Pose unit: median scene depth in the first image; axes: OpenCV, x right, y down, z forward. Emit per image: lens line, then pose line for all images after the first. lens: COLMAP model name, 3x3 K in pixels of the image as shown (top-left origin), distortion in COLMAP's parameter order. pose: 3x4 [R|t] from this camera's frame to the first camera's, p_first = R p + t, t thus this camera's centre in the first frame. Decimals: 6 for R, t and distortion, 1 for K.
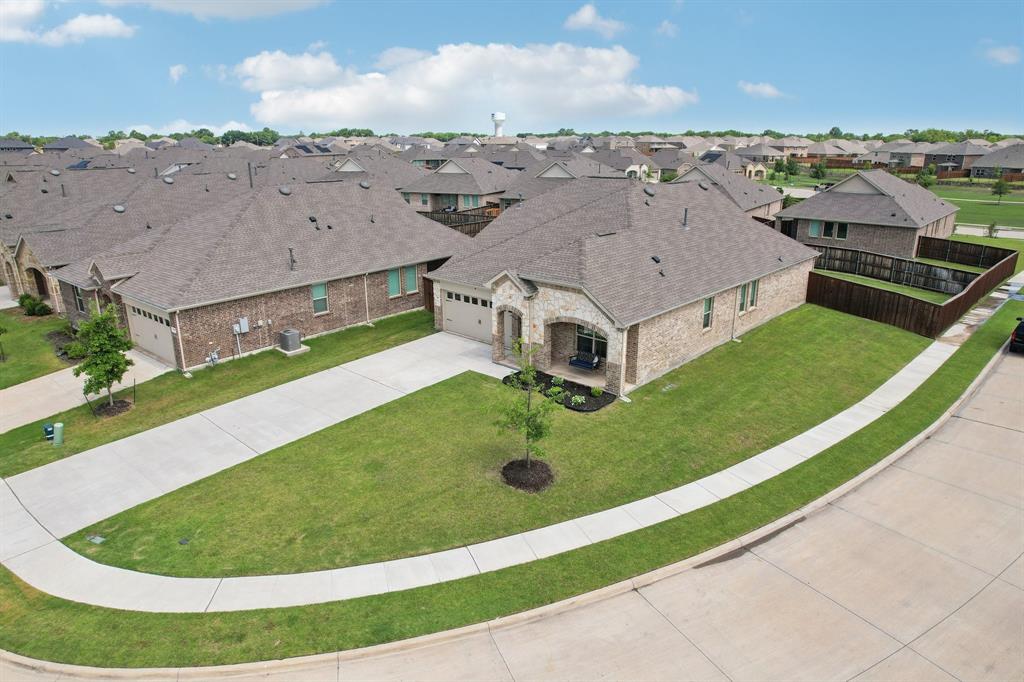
lens RADIAL K [[653.8, 0, 516.5], [0, 653.8, 344.2], [0, 0, 1]] dist [-0.071064, 0.061237]
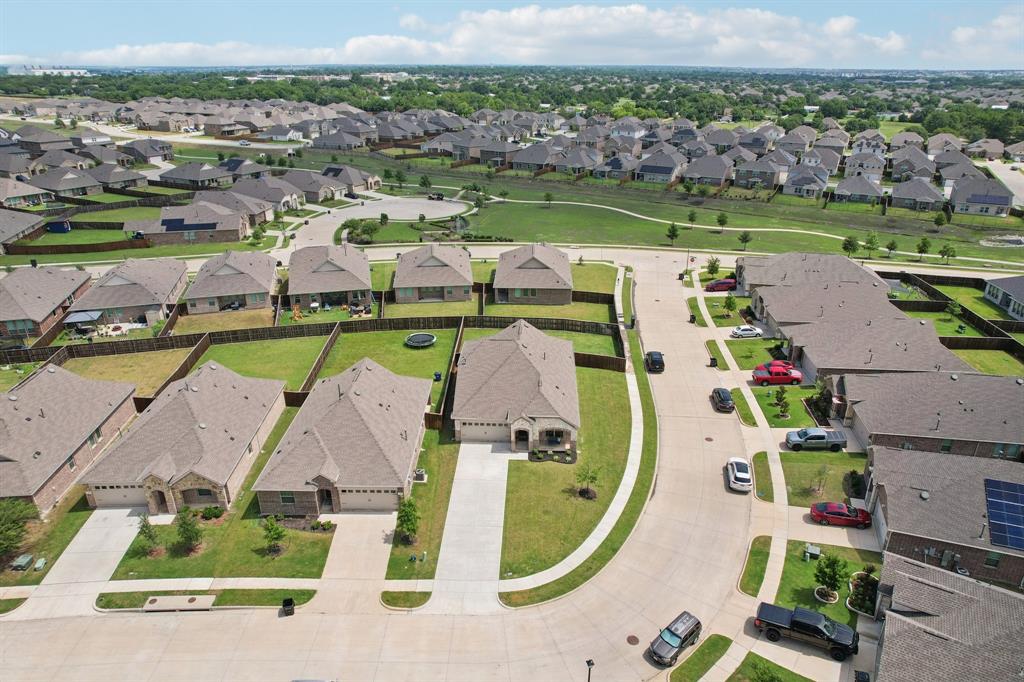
lens RADIAL K [[653.8, 0, 516.5], [0, 653.8, 344.2], [0, 0, 1]] dist [-0.071064, 0.061237]
pose [[0.769006, -0.249182, 0.588675, -1.297310], [0.187963, 0.968329, 0.164345, -0.722230], [-0.610983, -0.015733, 0.791488, -0.808859]]
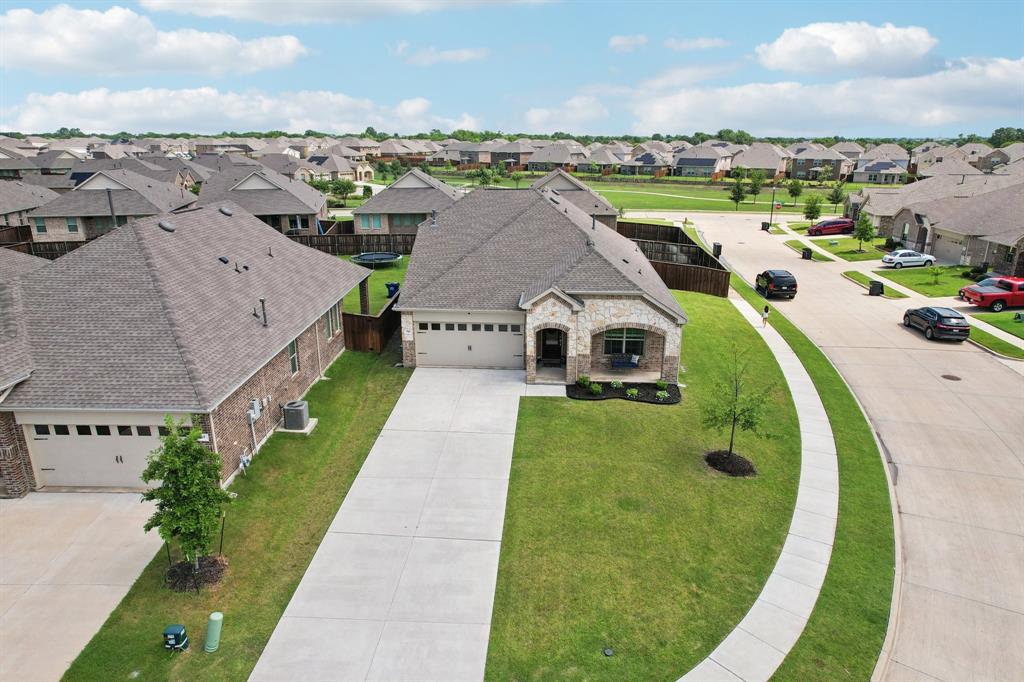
lens RADIAL K [[647.7, 0, 515.3], [0, 647.7, 354.1], [0, 0, 1]] dist [-0.018801, 0.002270]
pose [[0.783674, -0.193644, 0.590218, -0.637295], [0.185032, 0.979806, 0.075784, -0.096138], [-0.592975, 0.049819, 0.803679, 0.236804]]
